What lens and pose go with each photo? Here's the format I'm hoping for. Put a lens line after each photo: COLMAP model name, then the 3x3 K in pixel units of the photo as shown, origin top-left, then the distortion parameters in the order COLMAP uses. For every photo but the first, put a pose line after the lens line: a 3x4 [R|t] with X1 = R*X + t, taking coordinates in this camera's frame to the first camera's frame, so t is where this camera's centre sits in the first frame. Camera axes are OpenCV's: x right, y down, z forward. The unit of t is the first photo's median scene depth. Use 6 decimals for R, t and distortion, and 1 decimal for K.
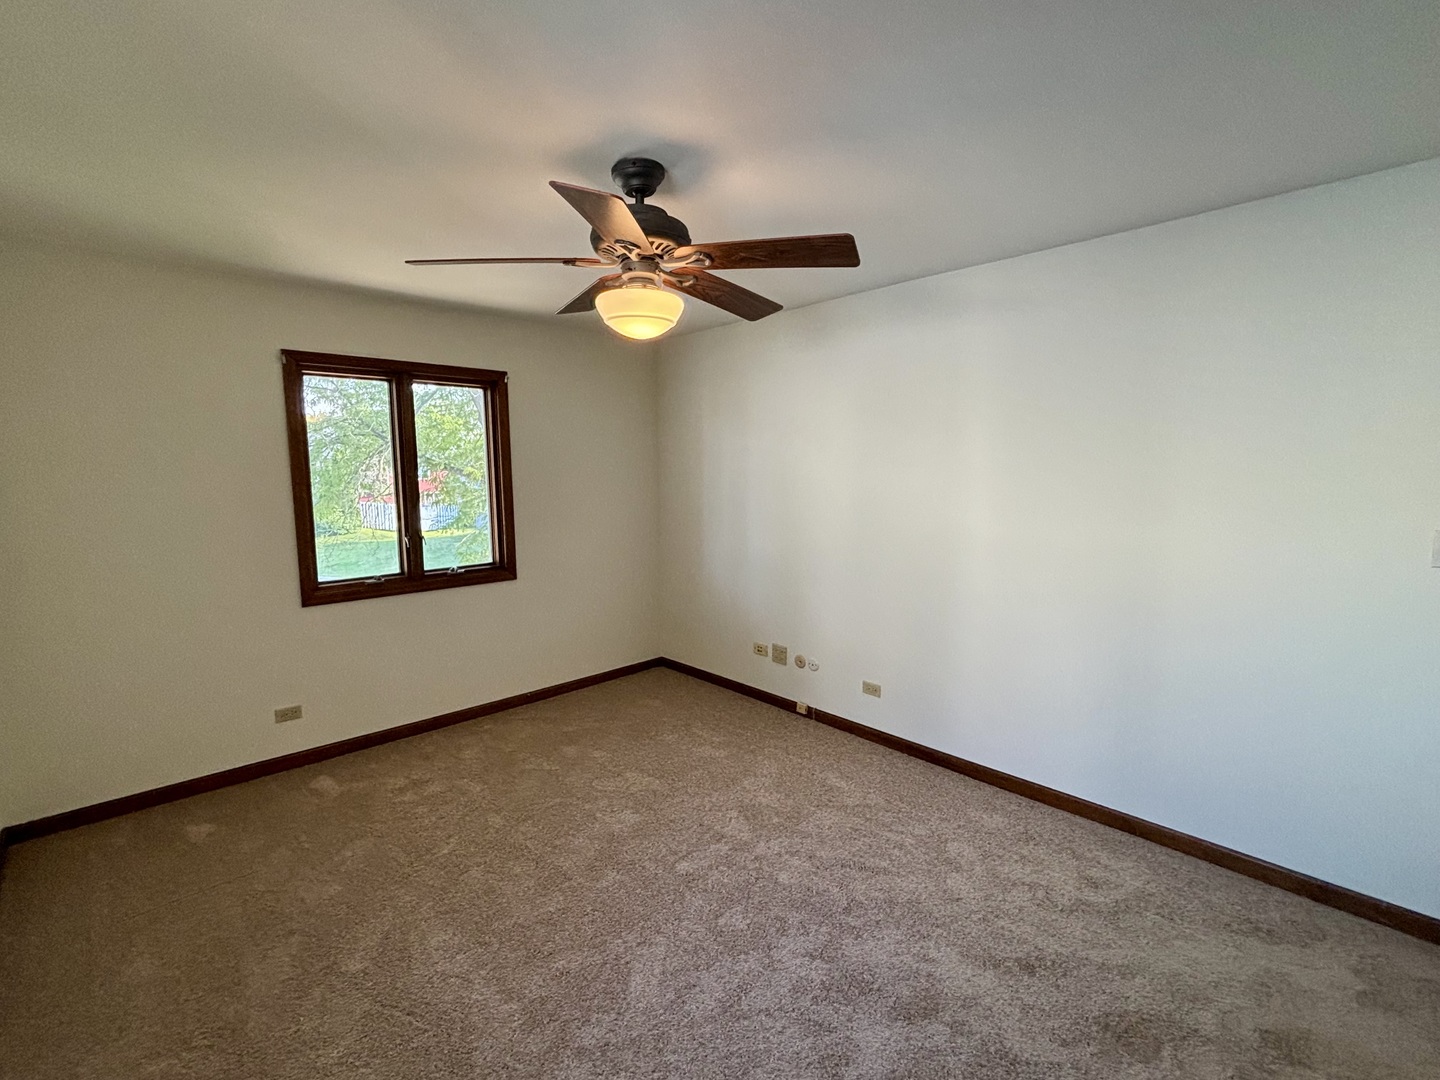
lens RADIAL K [[647.2, 0, 720.0], [0, 647.2, 540.0], [0, 0, 1]] dist [0.002290, 0.000567]
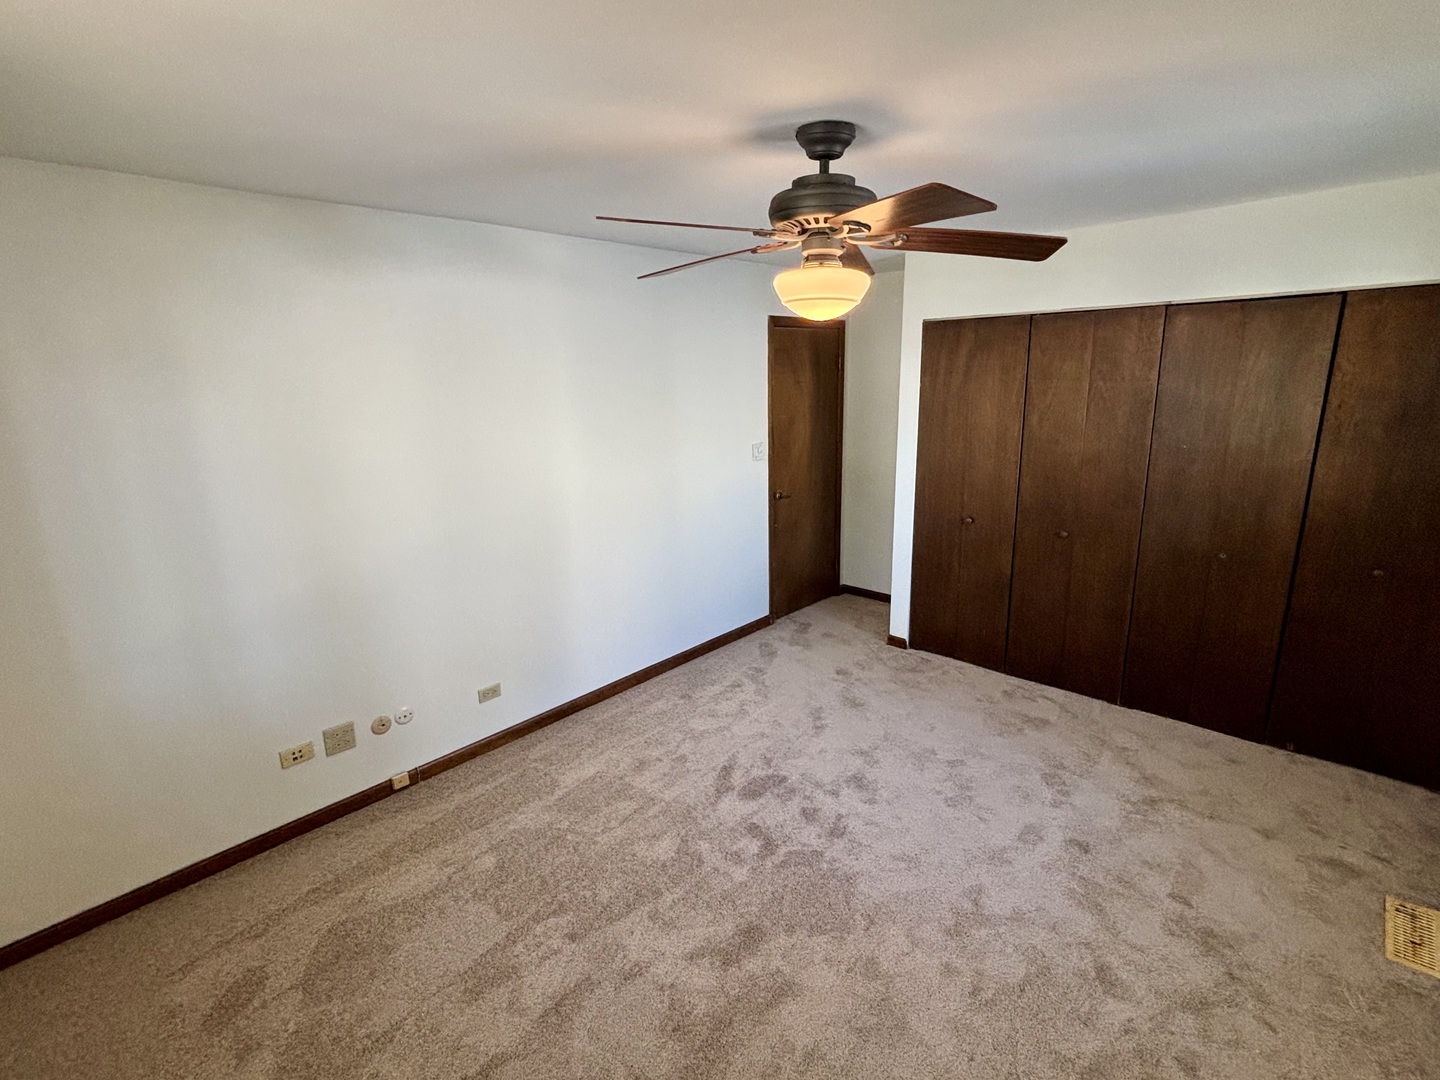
lens RADIAL K [[675.8, 0, 720.0], [0, 675.8, 540.0], [0, 0, 1]] dist [-0.001304, 0.000285]
pose [[-0.056362, -0.240985, 0.968891, -0.697785], [0.144254, 0.958285, 0.246739, -0.168703], [-0.987934, 0.153673, -0.019248, 0.754223]]
